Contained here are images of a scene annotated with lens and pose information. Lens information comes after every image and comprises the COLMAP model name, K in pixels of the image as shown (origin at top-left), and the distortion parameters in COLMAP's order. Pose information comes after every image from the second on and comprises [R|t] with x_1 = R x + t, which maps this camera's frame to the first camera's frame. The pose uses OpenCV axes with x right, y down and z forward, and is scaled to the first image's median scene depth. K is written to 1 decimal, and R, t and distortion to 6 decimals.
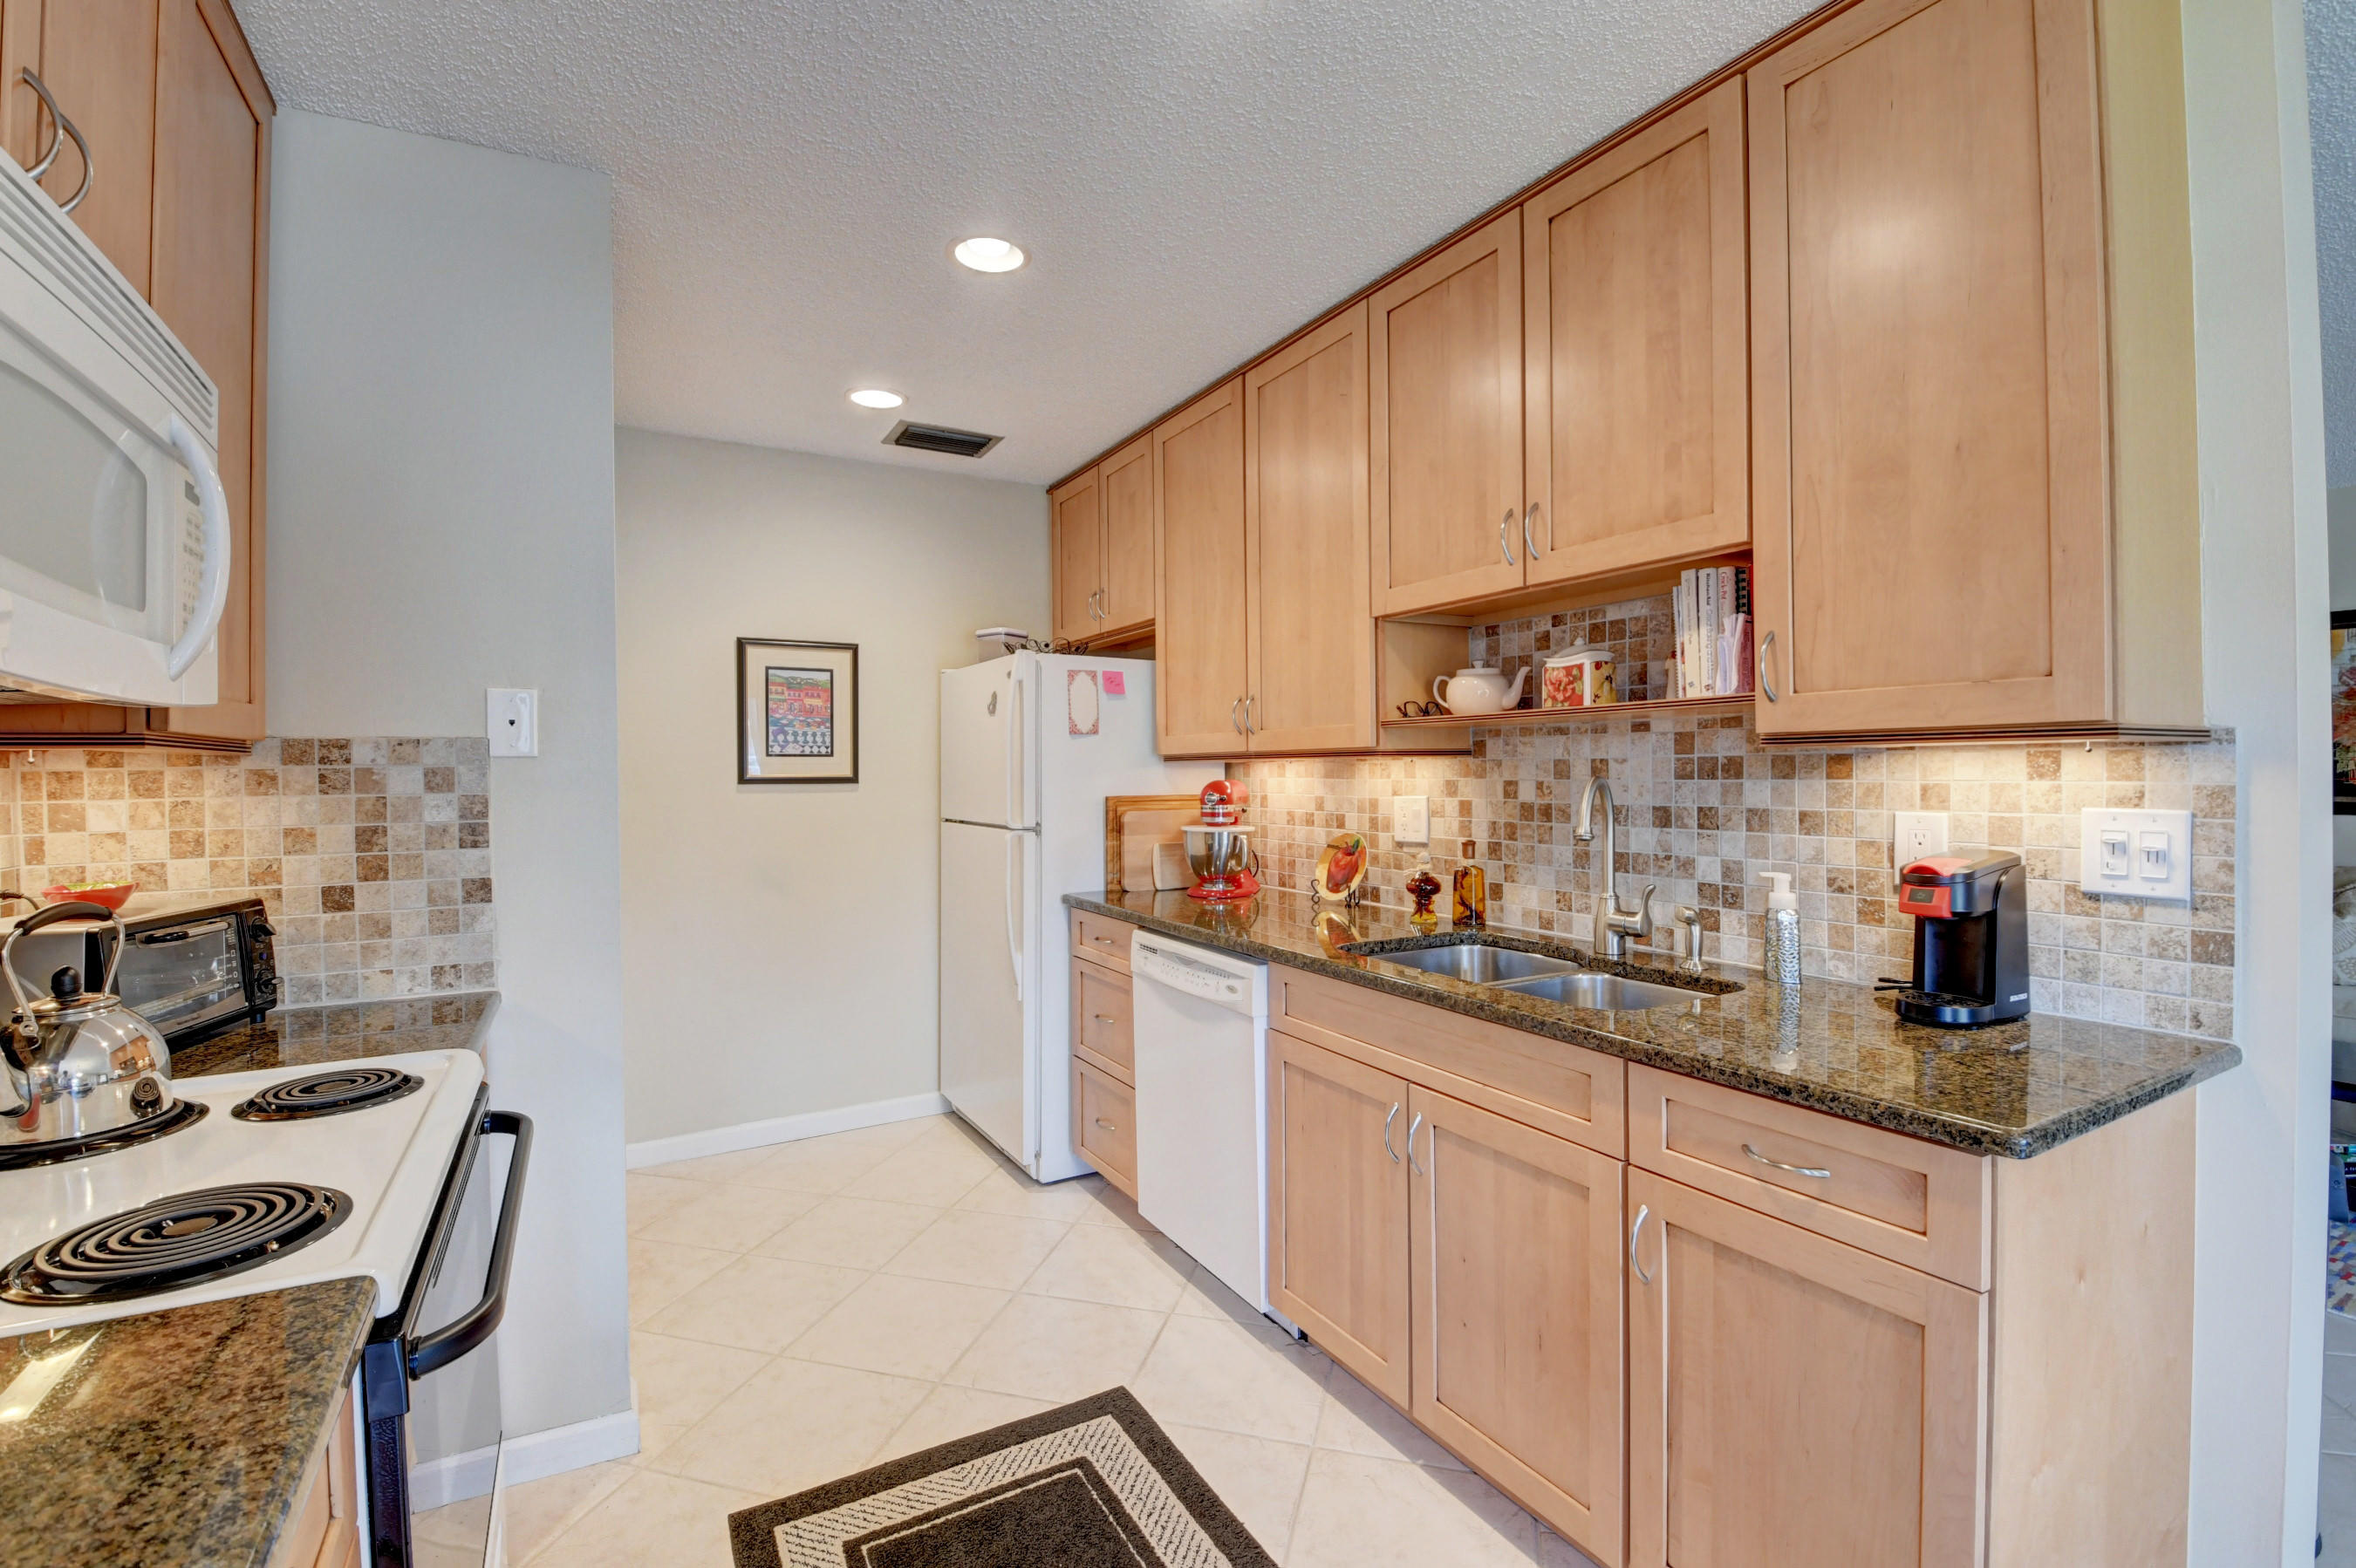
lens RADIAL K [[1032.4, 0, 1176.2], [0, 1032.4, 771.4], [0, 0, 1]] dist [-0.004664, -0.014673]
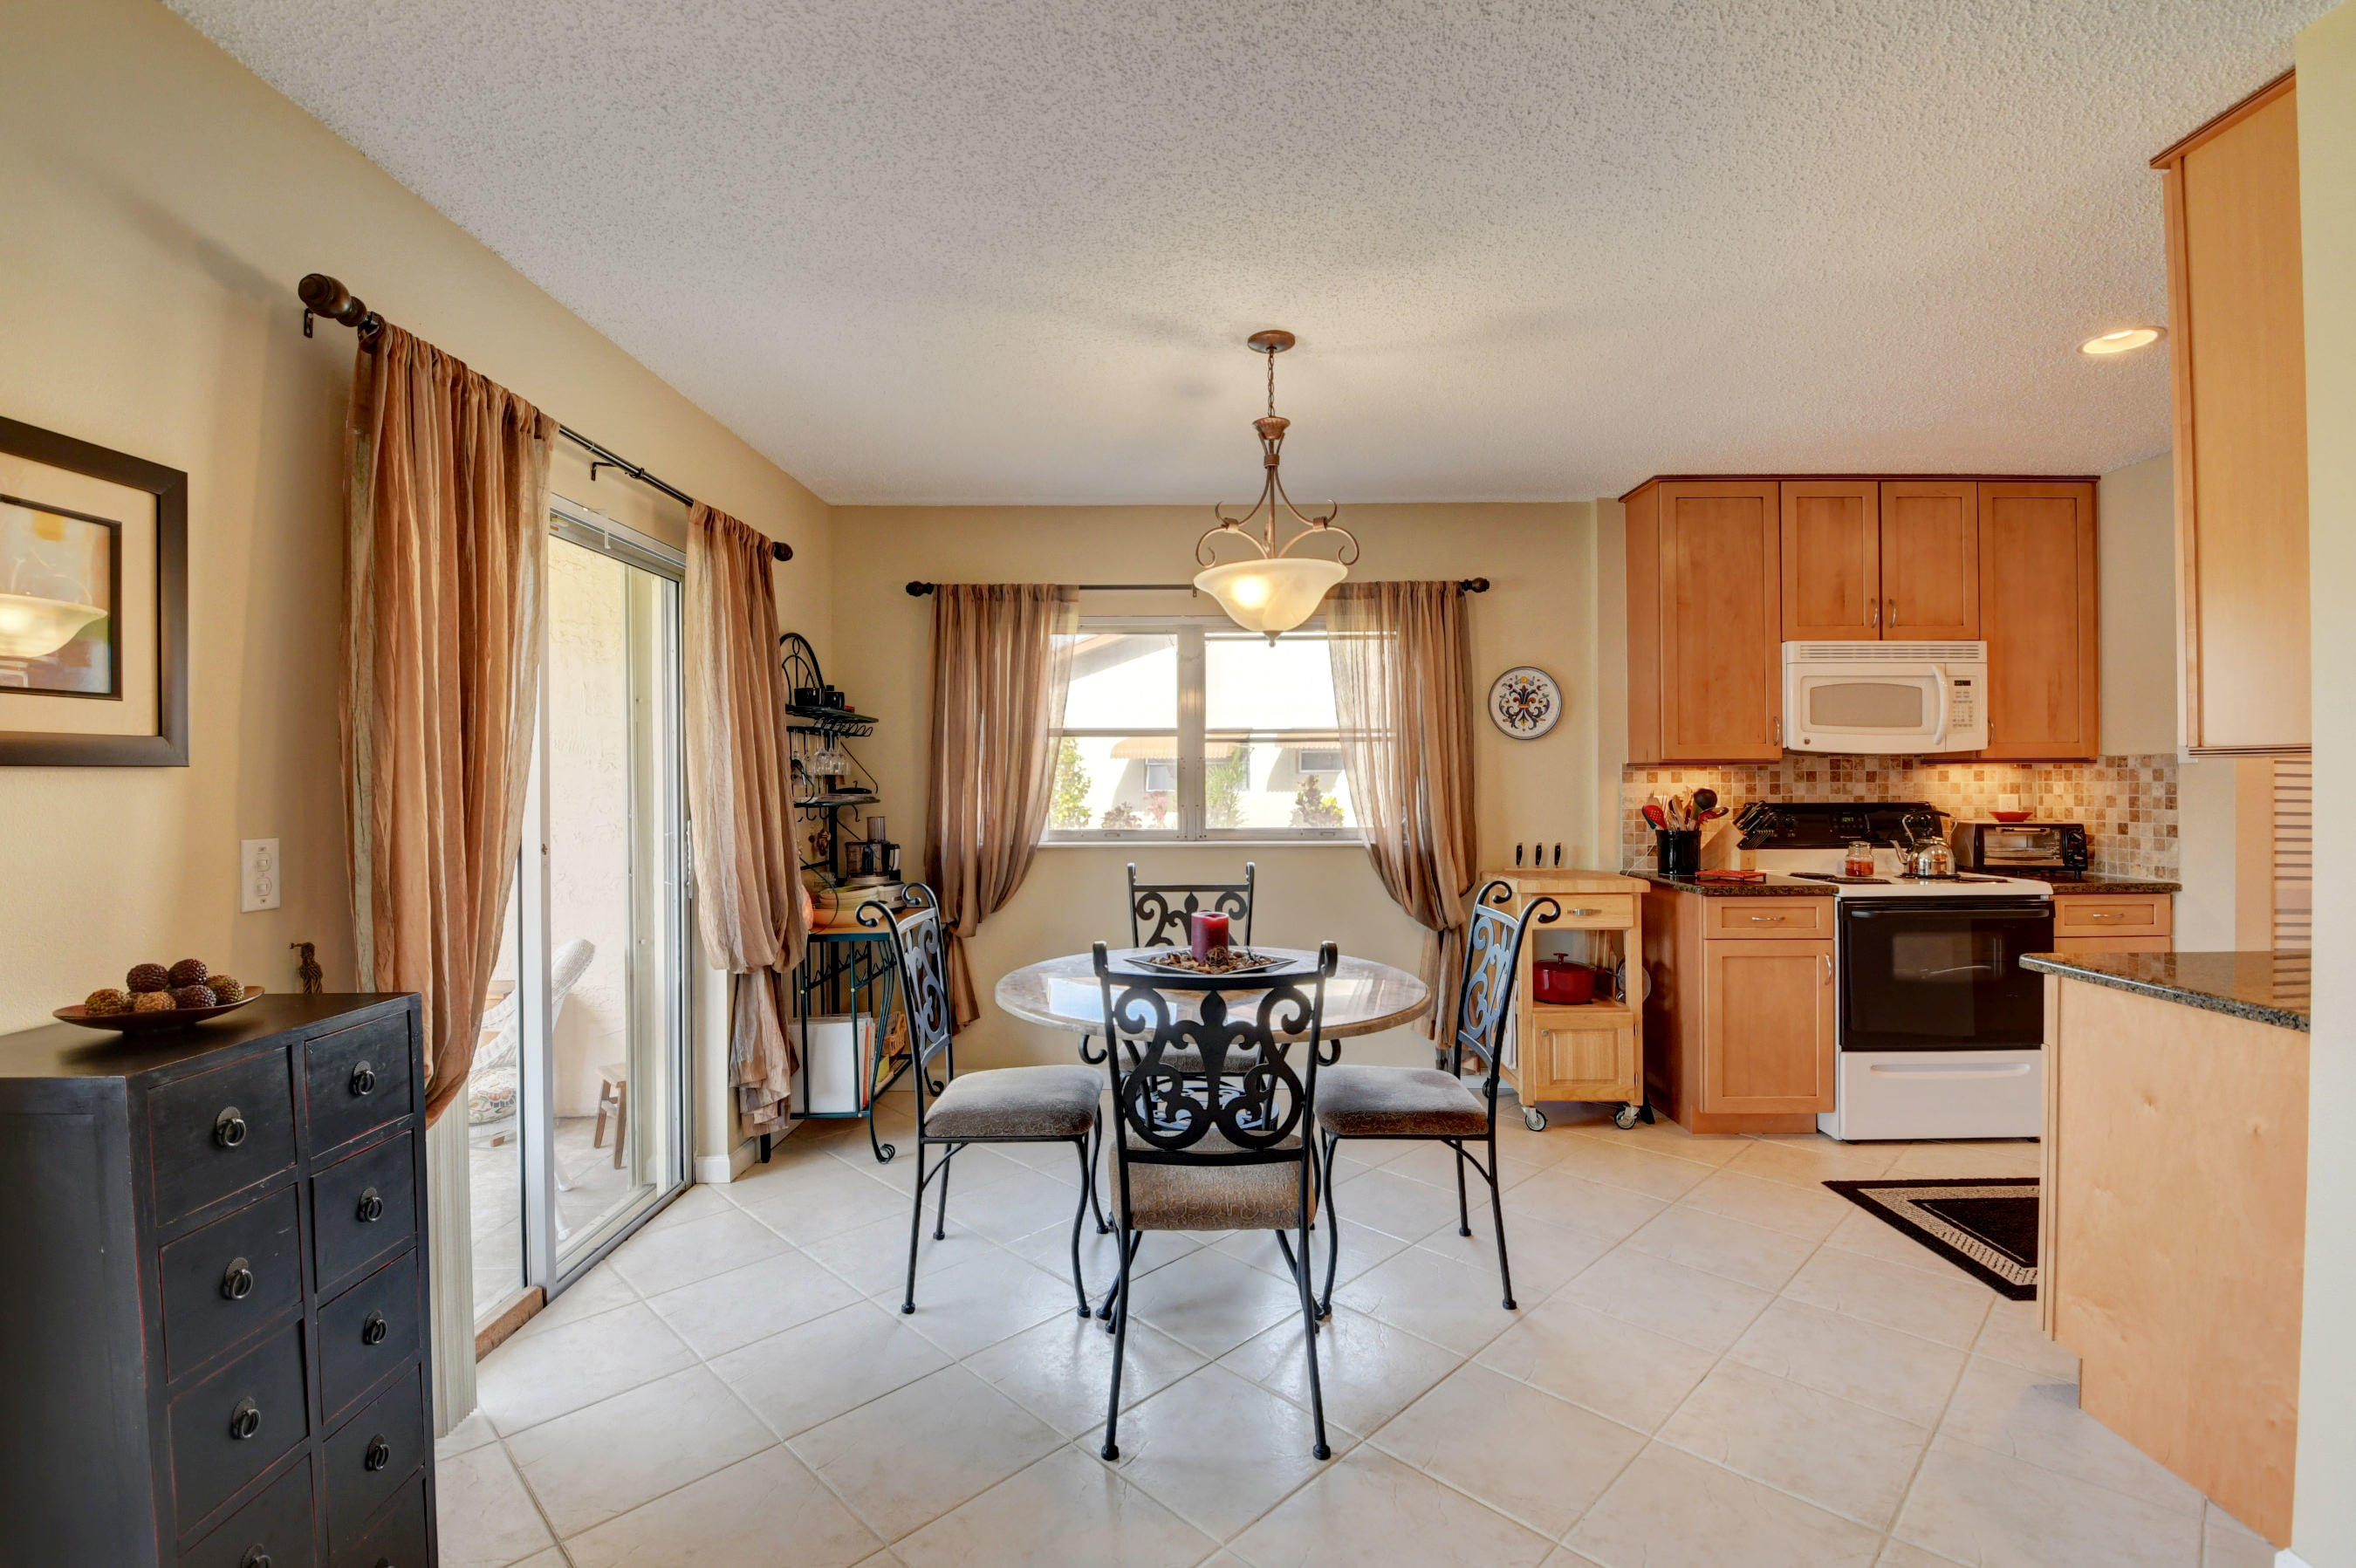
lens RADIAL K [[1032.5, 0, 1178.4], [0, 1032.5, 774.7], [0, 0, 1]] dist [-0.004664, -0.014673]
pose [[-0.495007, 0.008557, -0.868847, 1.755258], [0.006226, 0.999961, 0.006301, -0.015015], [0.868867, -0.002290, -0.495041, 0.269525]]
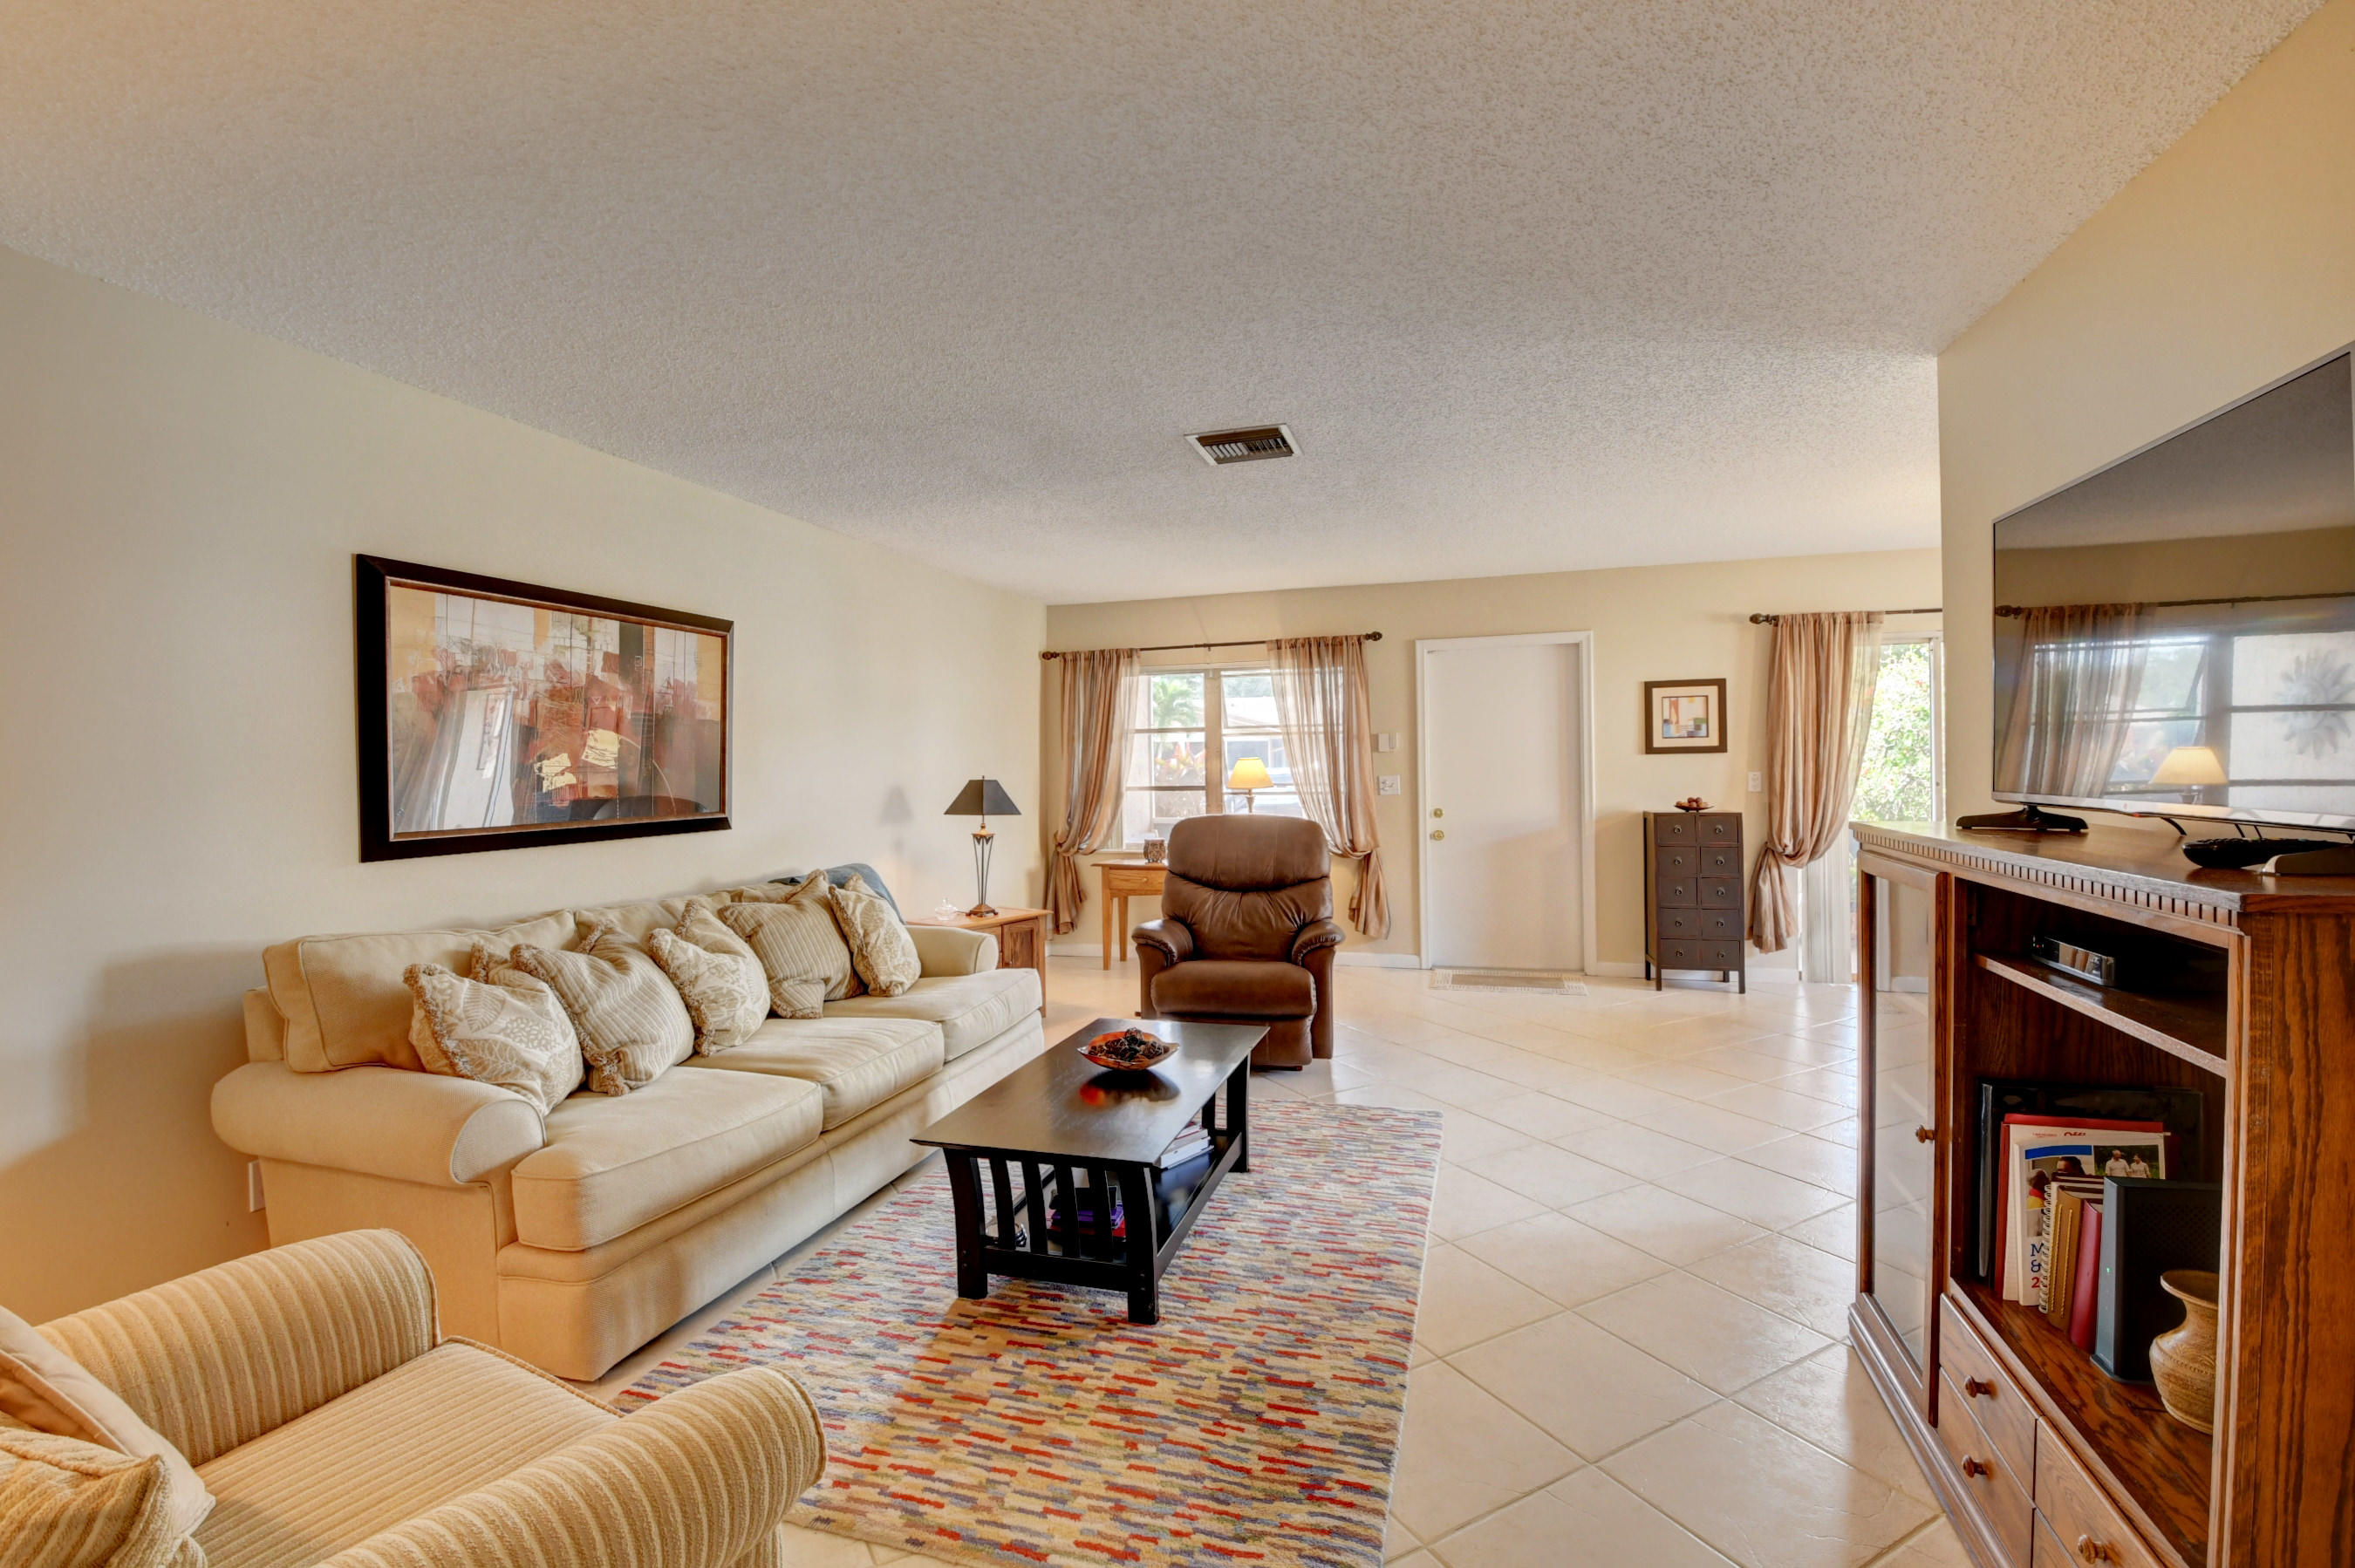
lens RADIAL K [[1032.0, 0, 1167.2], [0, 1032.0, 775.4], [0, 0, 1]] dist [-0.004664, -0.014673]
pose [[-0.671100, 0.012337, 0.741264, 0.397361], [0.023928, 0.999701, 0.005026, -0.008536], [-0.740980, 0.021110, -0.671195, 2.400939]]
